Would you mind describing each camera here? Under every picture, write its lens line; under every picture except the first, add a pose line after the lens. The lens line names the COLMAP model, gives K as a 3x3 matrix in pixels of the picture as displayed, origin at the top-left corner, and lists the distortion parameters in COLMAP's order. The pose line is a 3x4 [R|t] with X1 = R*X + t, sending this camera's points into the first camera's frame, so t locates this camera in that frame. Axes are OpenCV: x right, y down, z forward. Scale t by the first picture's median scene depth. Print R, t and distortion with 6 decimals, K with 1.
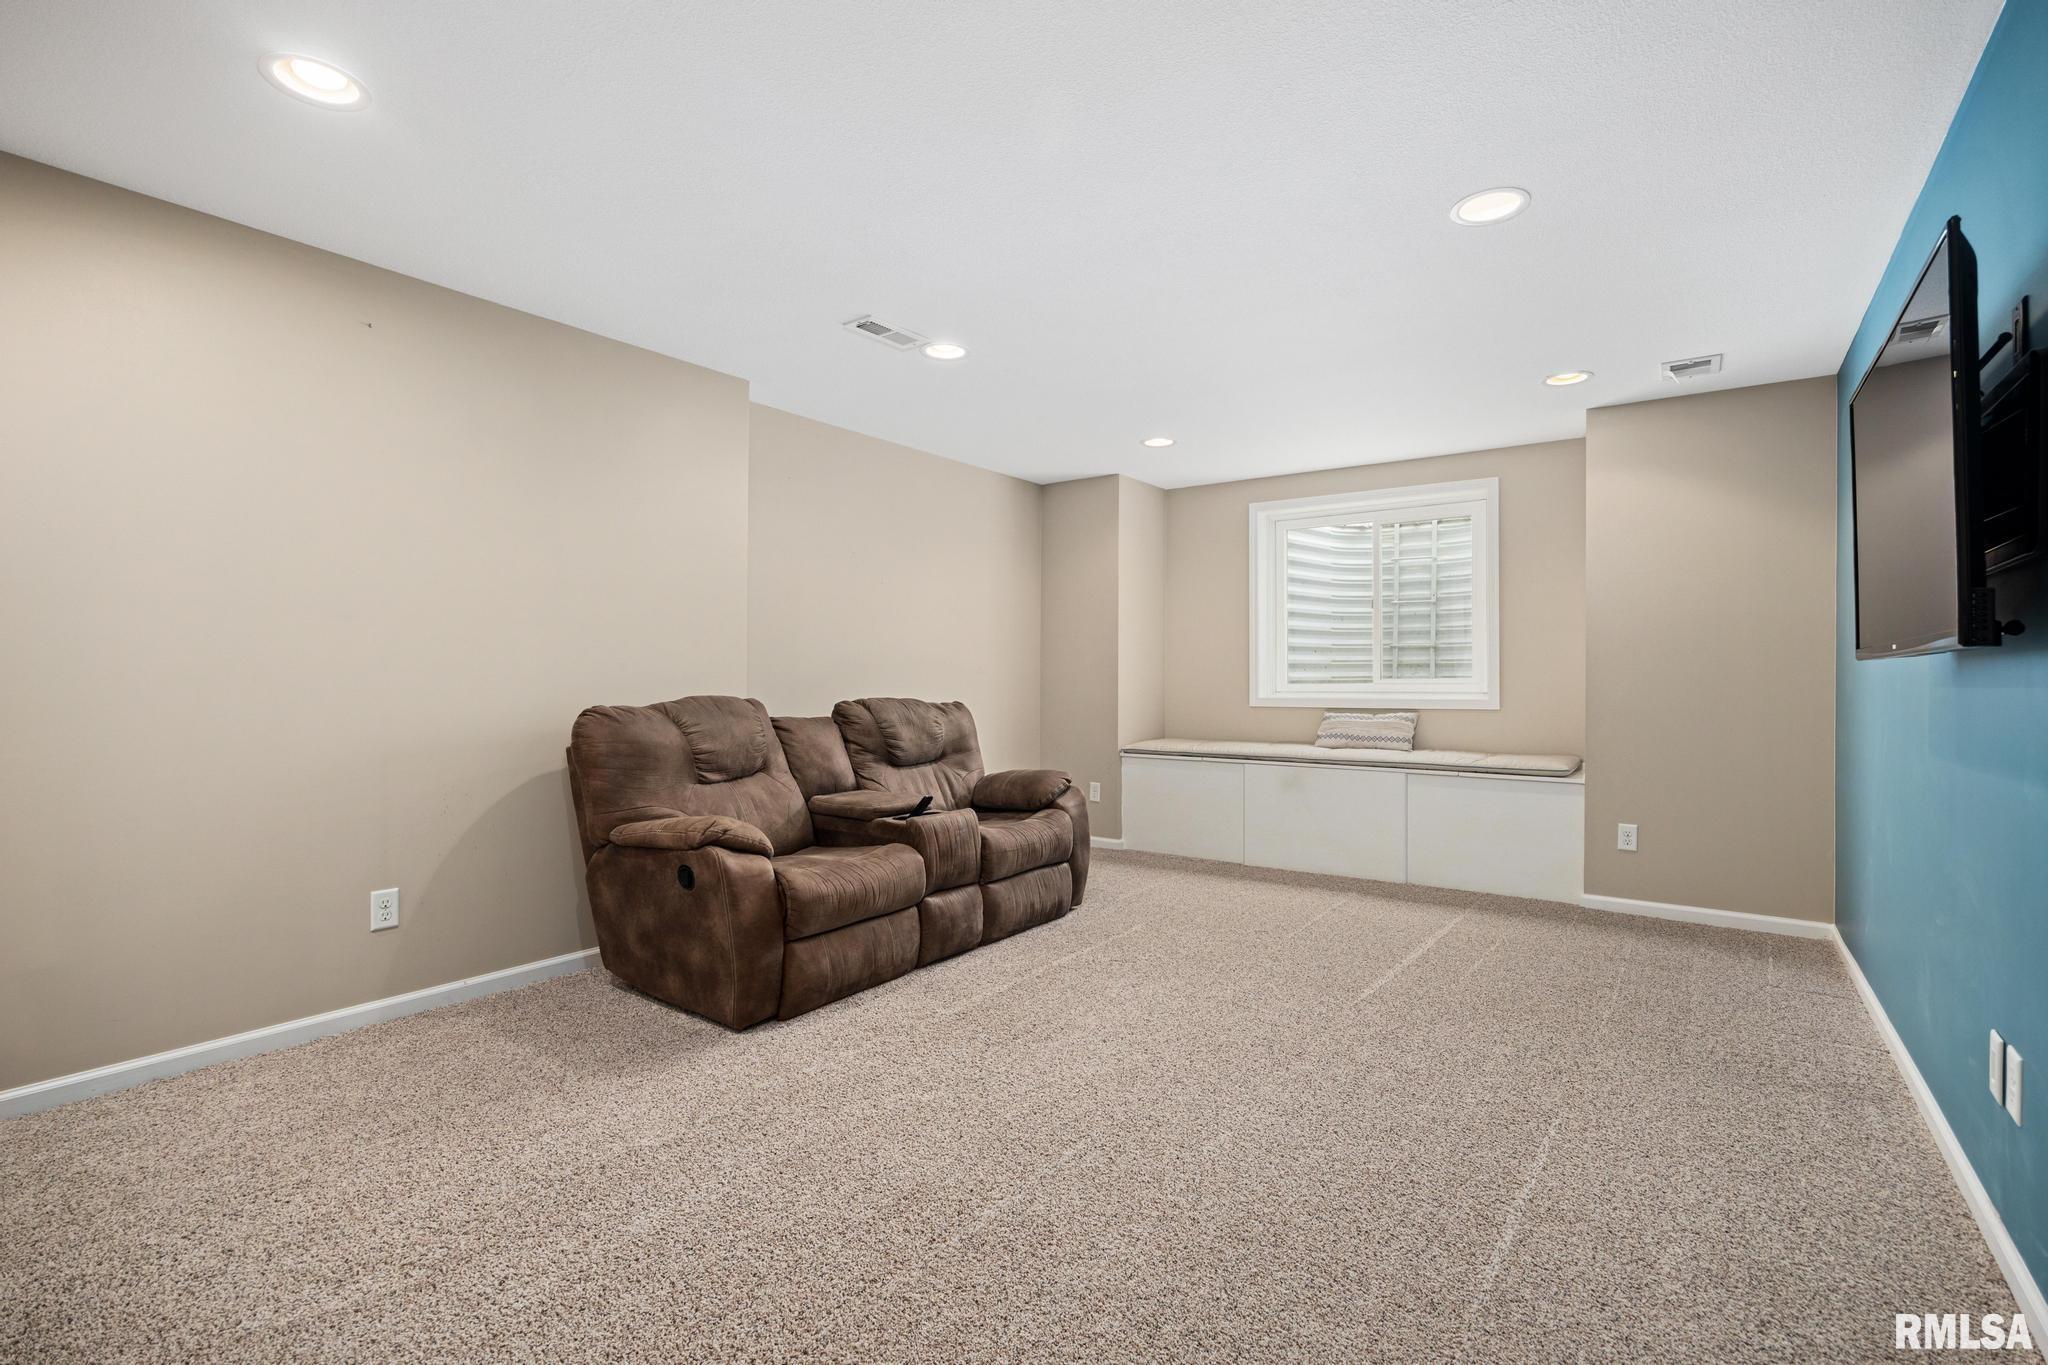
lens RADIAL K [[947.5, 0, 1024.0], [0, 947.5, 682.5], [0, 0, 1]] dist [-0.001492, -0.000056]
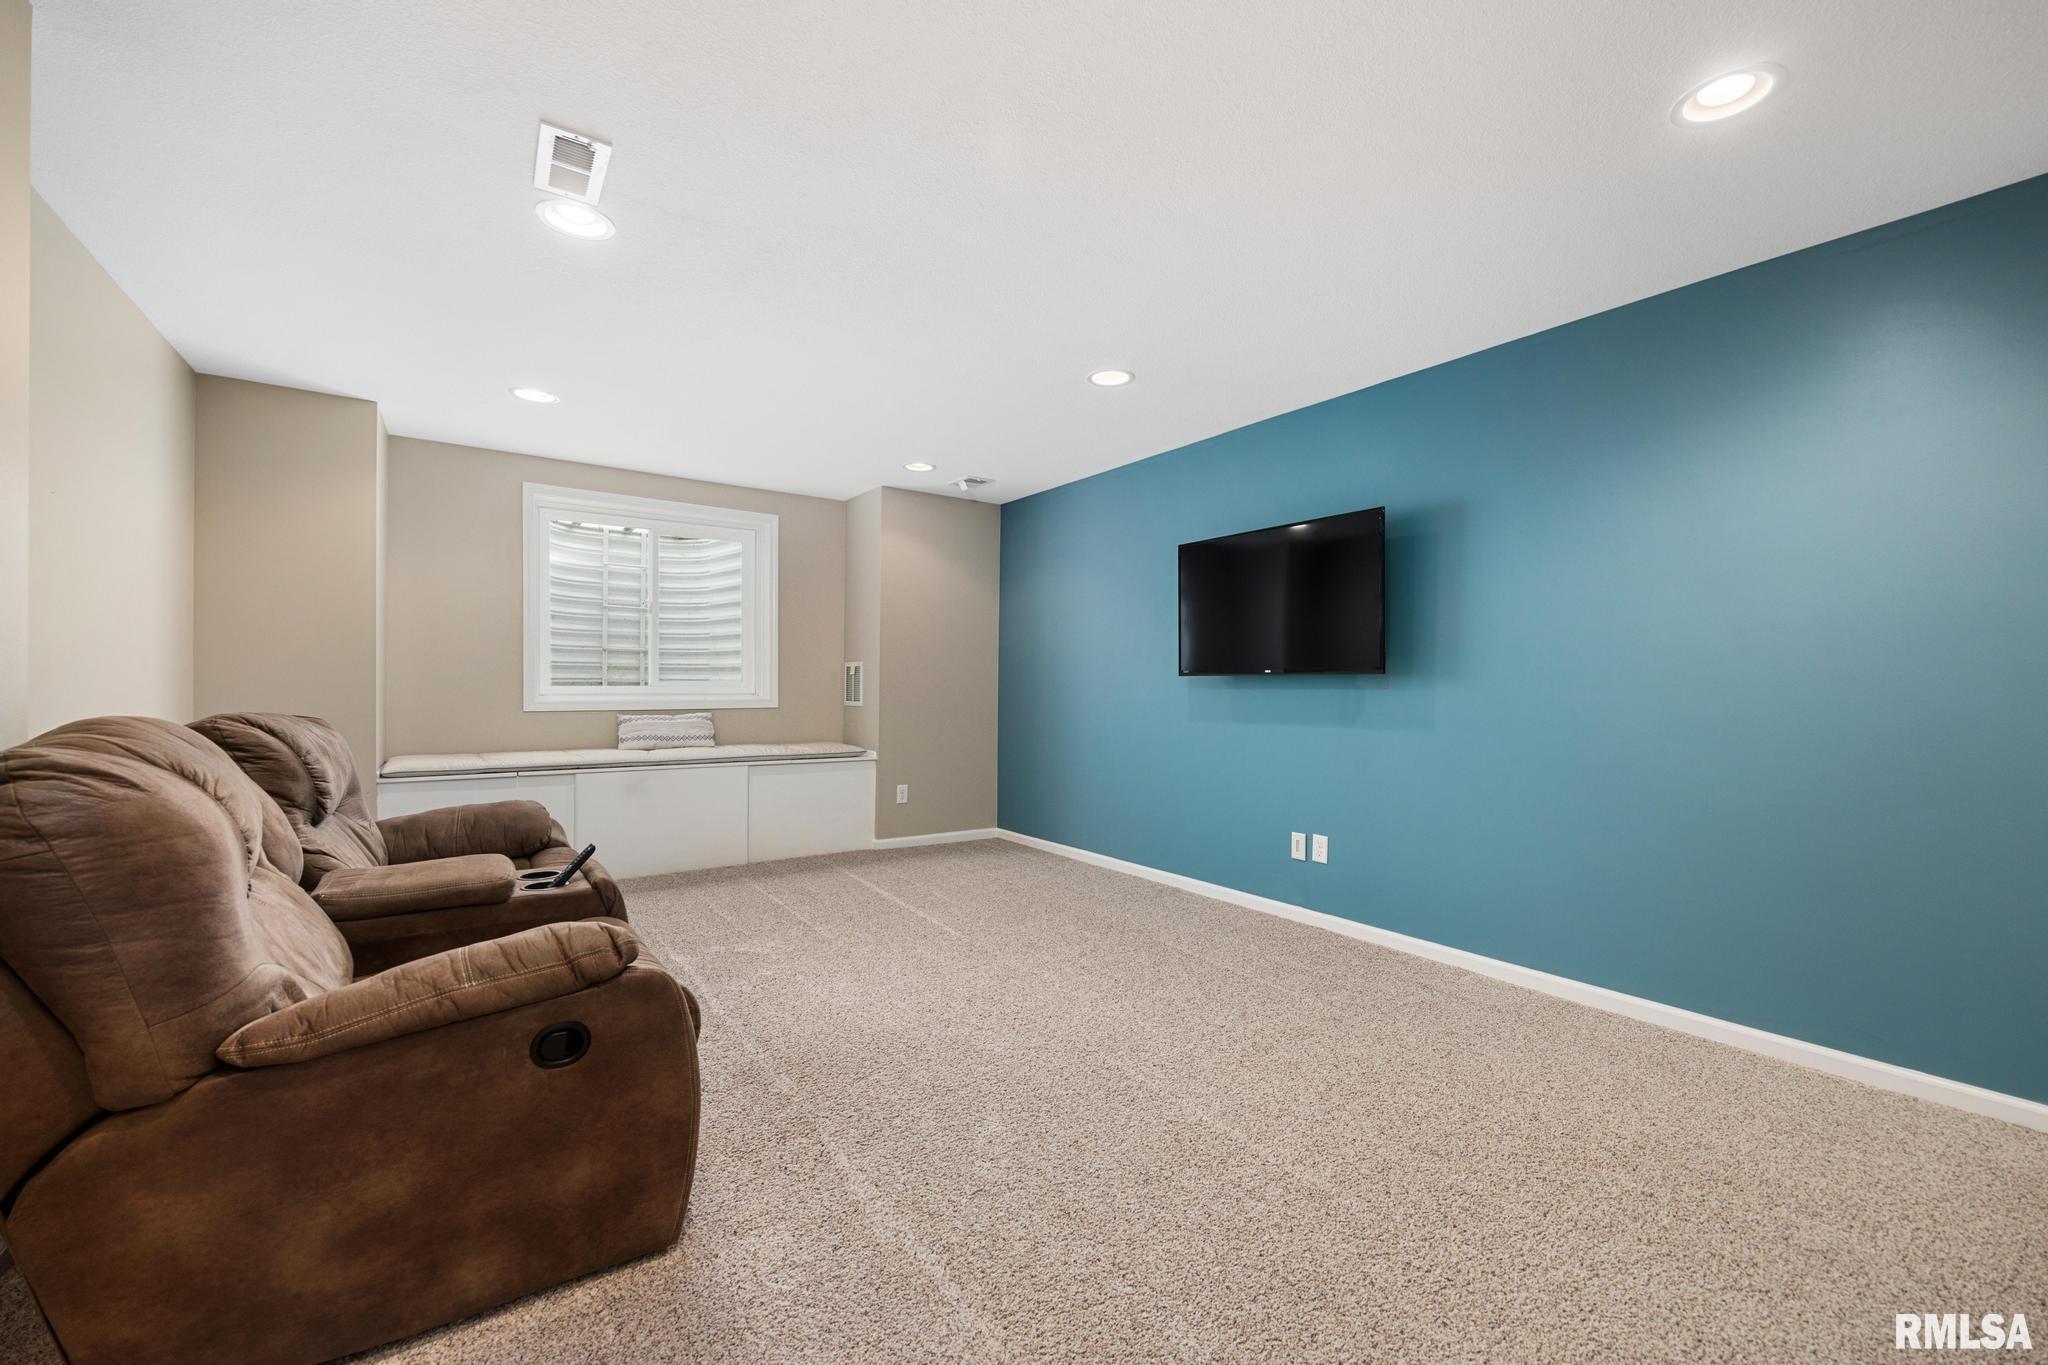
lens RADIAL K [[873.6, 0, 1024.0], [0, 873.6, 682.5], [0, 0, 1]] dist [-0.000562, 0.000063]
pose [[0.285808, 0.002398, 0.958284, -0.493334], [-0.005131, 0.999986, -0.000972, -0.004096], [-0.958273, -0.004639, 0.285817, 0.384332]]
